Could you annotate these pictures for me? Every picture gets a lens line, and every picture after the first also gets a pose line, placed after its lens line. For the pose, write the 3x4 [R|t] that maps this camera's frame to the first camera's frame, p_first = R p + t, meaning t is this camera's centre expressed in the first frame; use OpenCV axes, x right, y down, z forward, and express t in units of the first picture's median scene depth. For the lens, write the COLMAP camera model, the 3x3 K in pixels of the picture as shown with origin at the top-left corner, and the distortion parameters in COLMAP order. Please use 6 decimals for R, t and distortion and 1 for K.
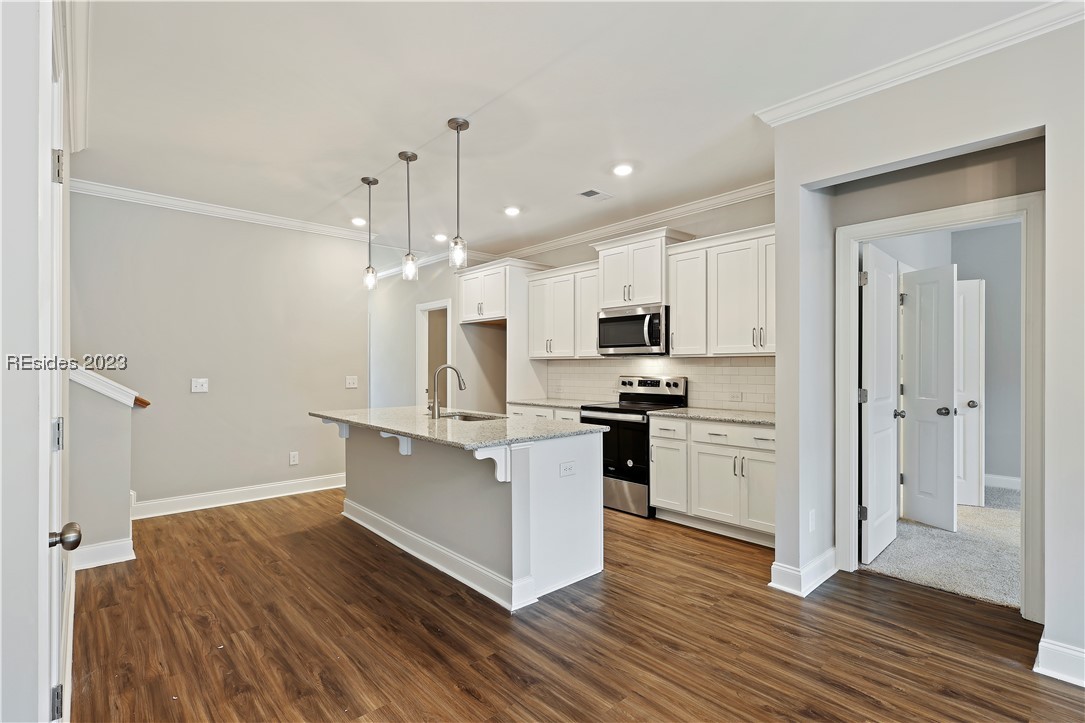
lens RADIAL K [[507.0, 0, 540.2], [0, 507.0, 368.8], [0, 0, 1]] dist [0.000707, 0.000302]
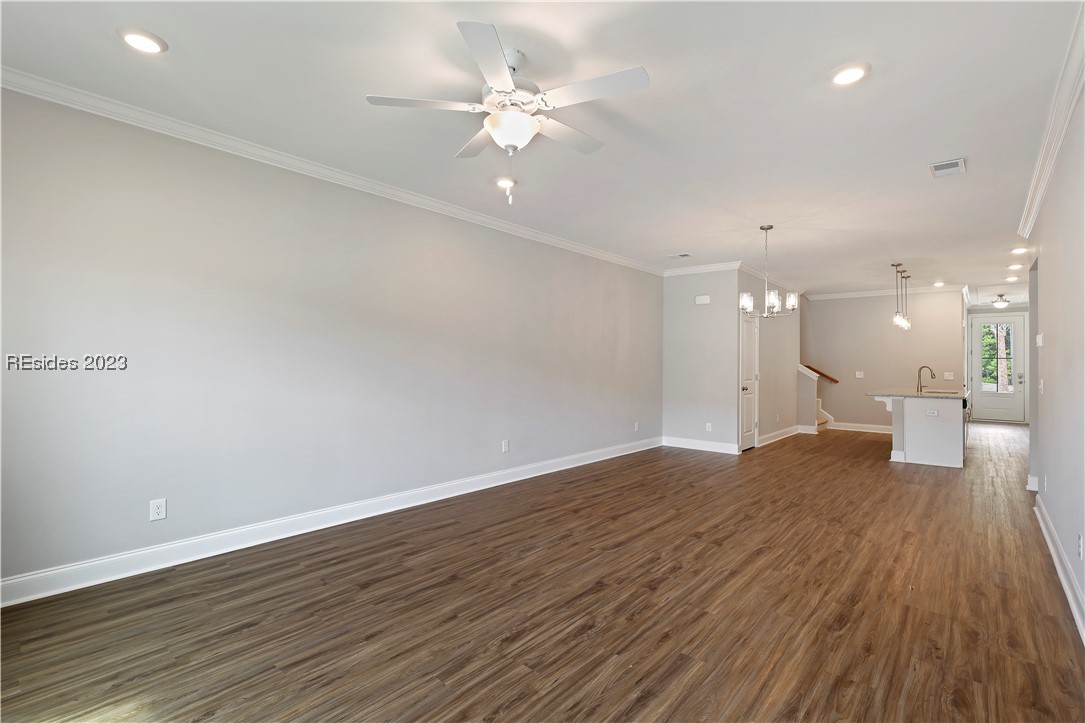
lens RADIAL K [[507.0, 0, 538.4], [0, 507.0, 355.3], [0, 0, 1]] dist [0.000707, 0.000302]
pose [[0.119342, -0.016335, -0.992719, 1.304854], [-0.012135, 0.999766, -0.017909, 0.004424], [0.992779, 0.014184, 0.119116, -0.617610]]
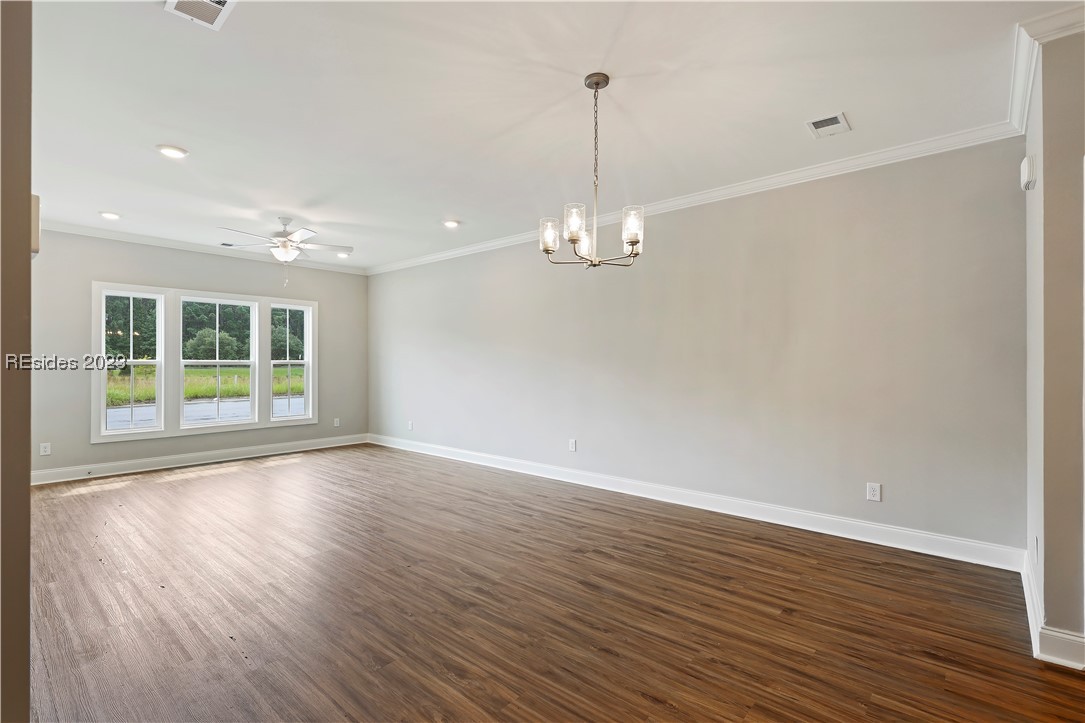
lens RADIAL K [[507.0, 0, 552.5], [0, 507.0, 363.2], [0, 0, 1]] dist [0.000707, 0.000302]
pose [[-0.991780, 0.000281, -0.127951, 0.347030], [-0.000702, 0.999971, 0.007639, -0.005009], [0.127950, 0.007666, -0.991751, 0.583666]]
